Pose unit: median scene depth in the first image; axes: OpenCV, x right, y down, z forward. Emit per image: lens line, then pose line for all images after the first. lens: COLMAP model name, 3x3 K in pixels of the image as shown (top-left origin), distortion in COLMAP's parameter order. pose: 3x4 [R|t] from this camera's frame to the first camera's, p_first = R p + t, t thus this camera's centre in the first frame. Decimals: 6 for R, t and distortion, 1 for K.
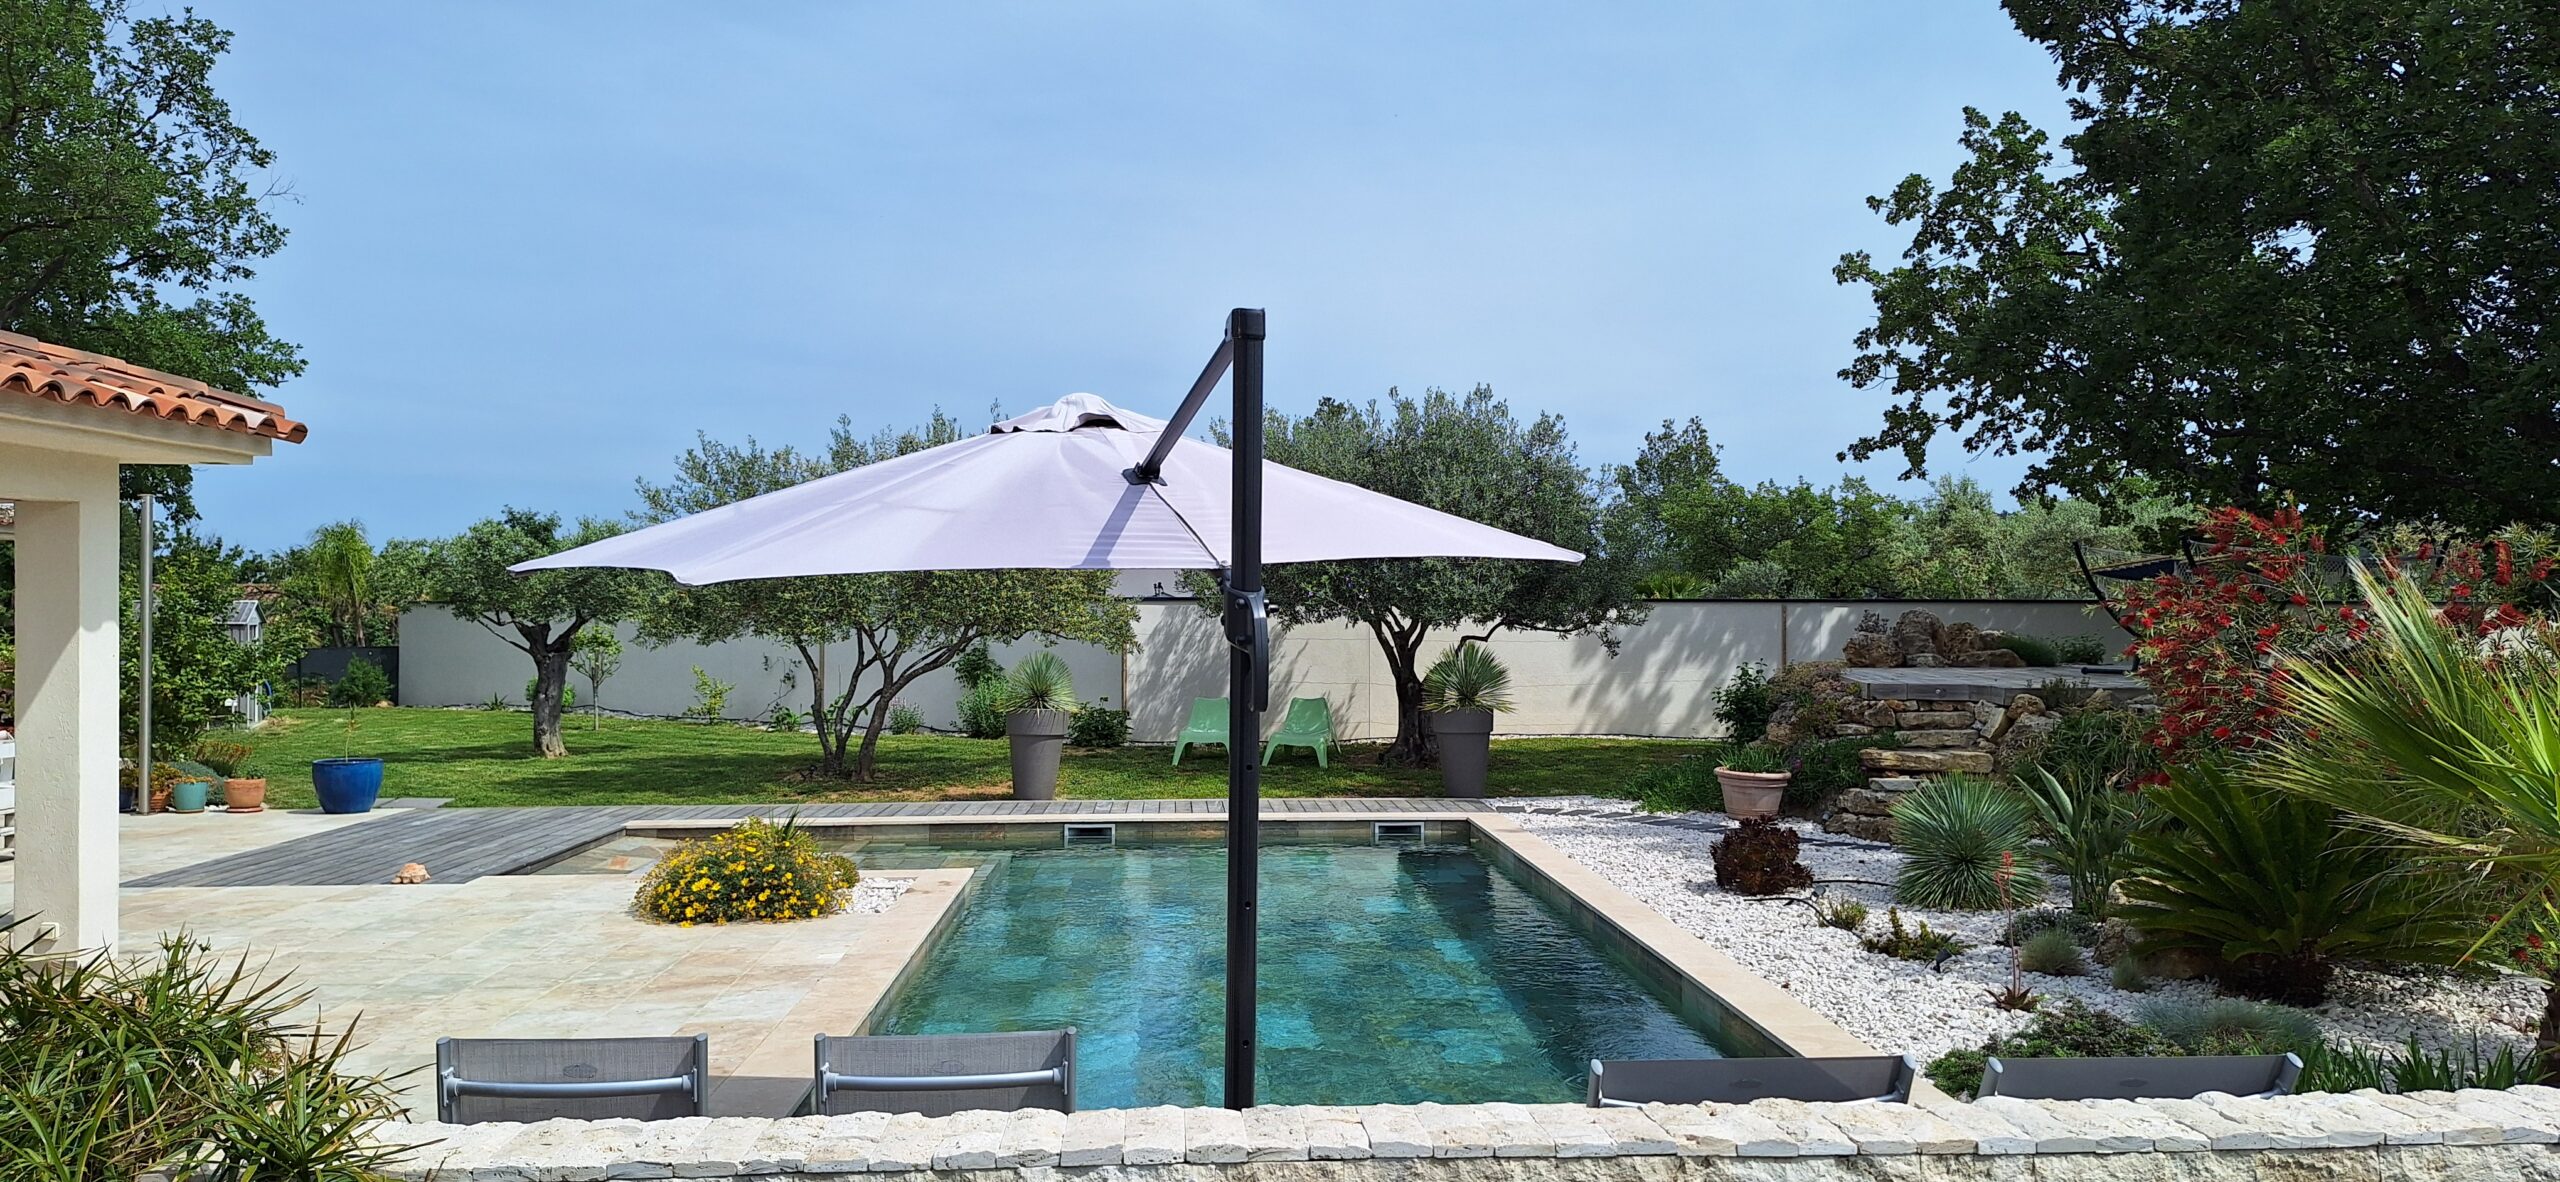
lens RADIAL K [[1762.5, 0, 1303.5], [0, 1762.5, 602.3], [0, 0, 1]] dist [0.106318, -0.136115]
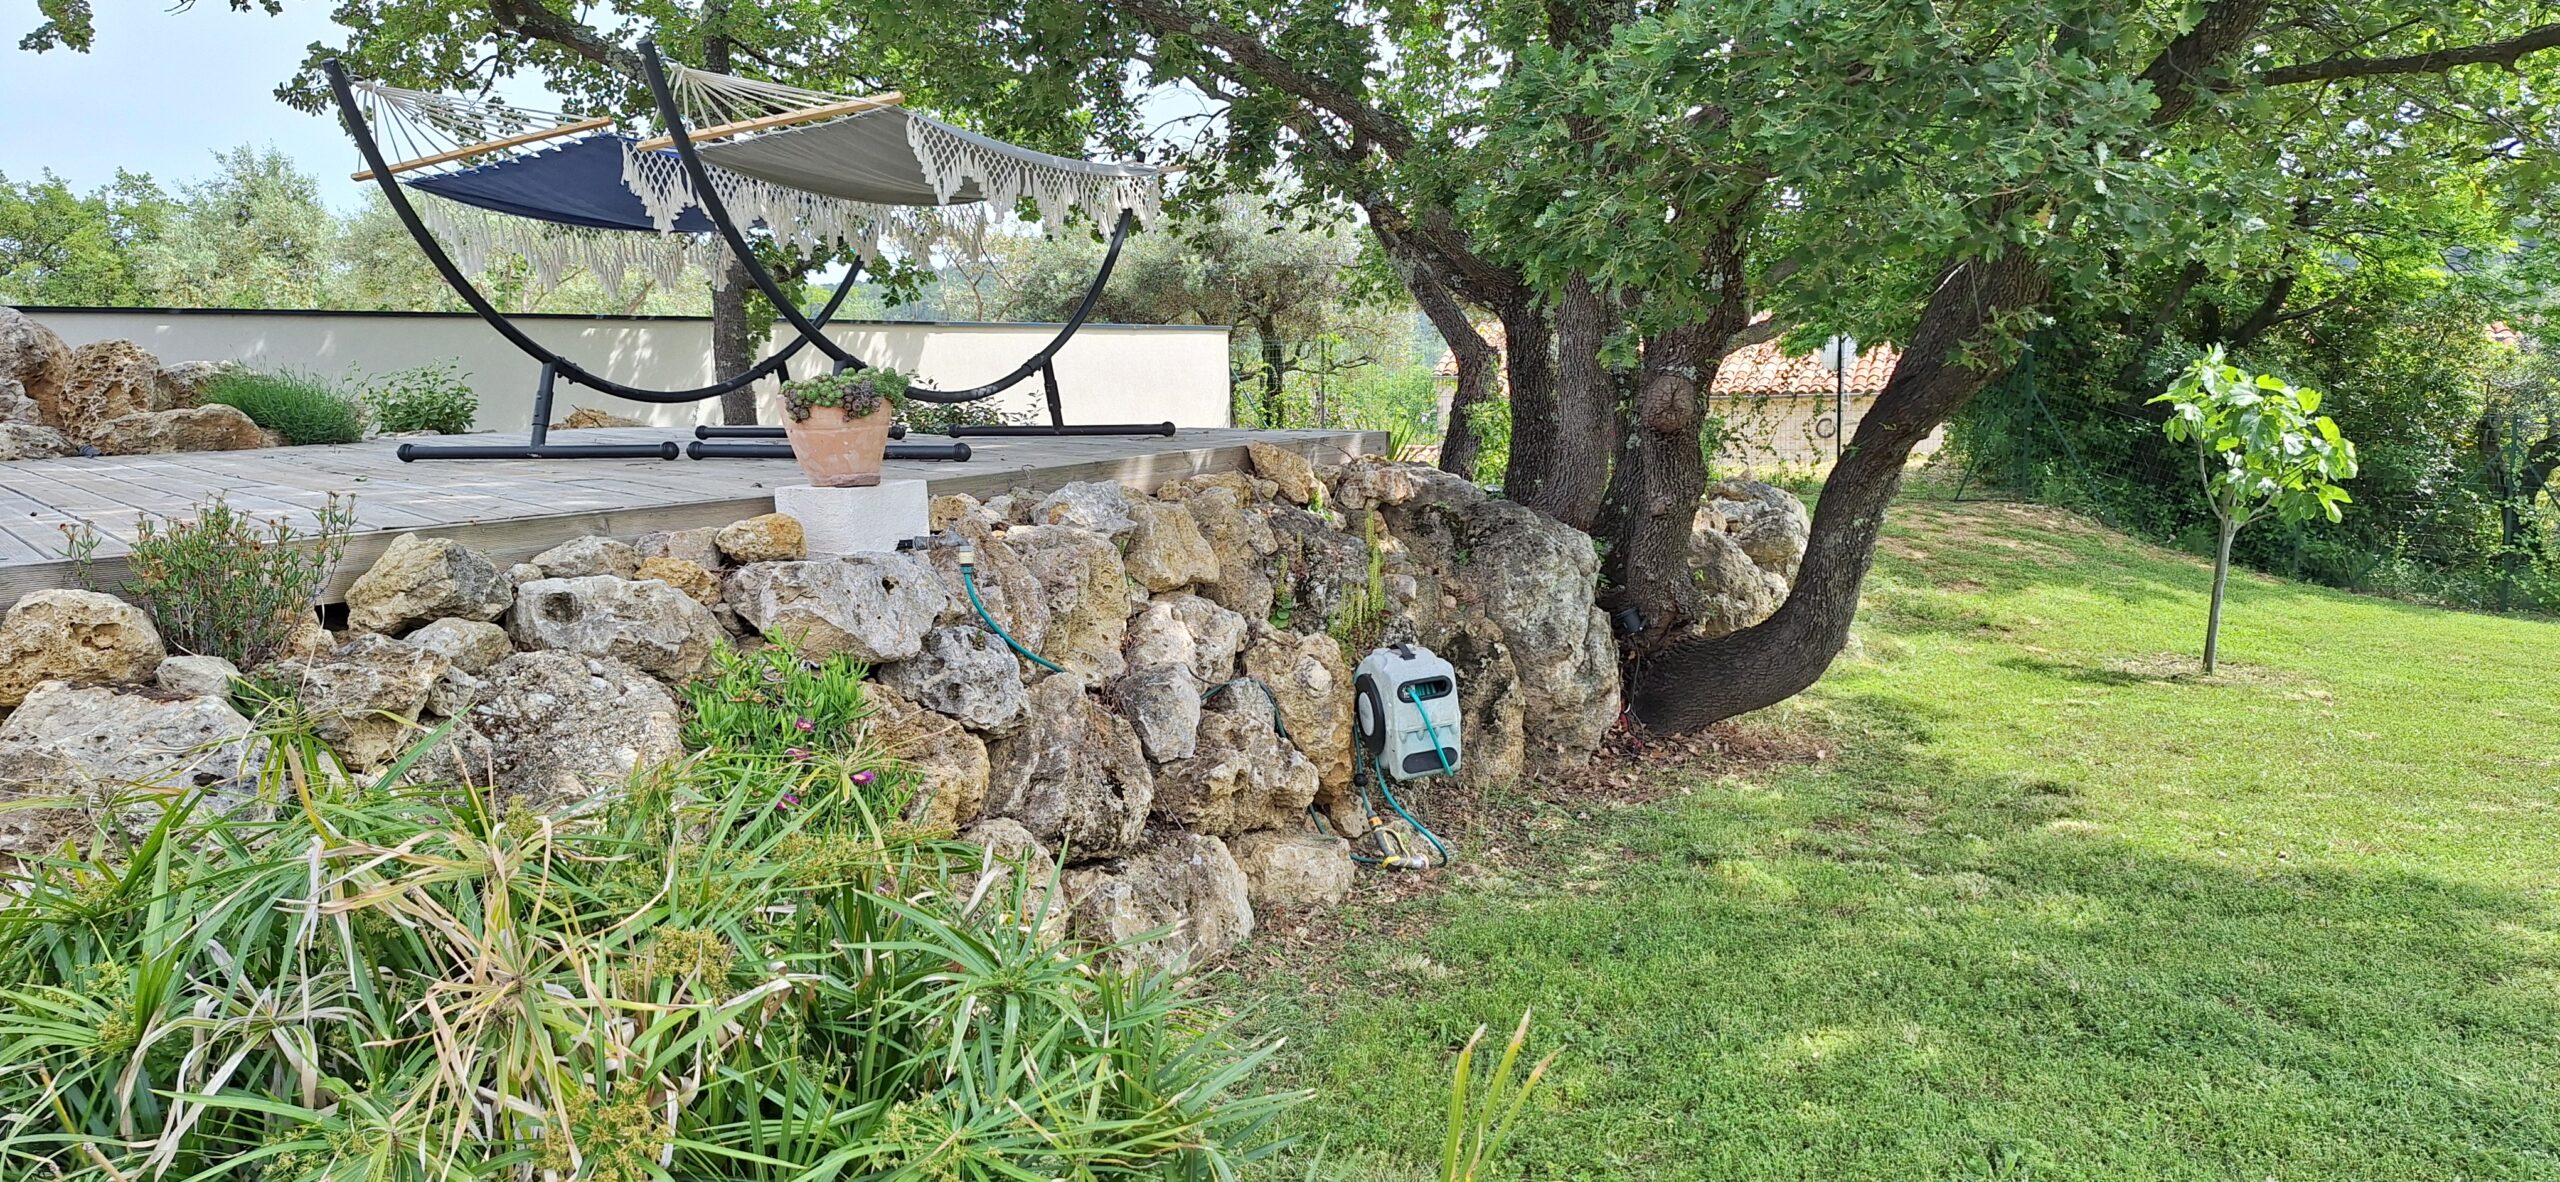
lens RADIAL K [[1763.4, 0, 1259.9], [0, 1763.4, 591.4], [0, 0, 1]] dist [0.095706, -0.135639]
pose [[0.687123, -0.115336, 0.717328, 0.208473], [0.024836, 0.990471, 0.135463, 0.015408], [-0.726116, -0.075264, 0.683440, 0.445019]]
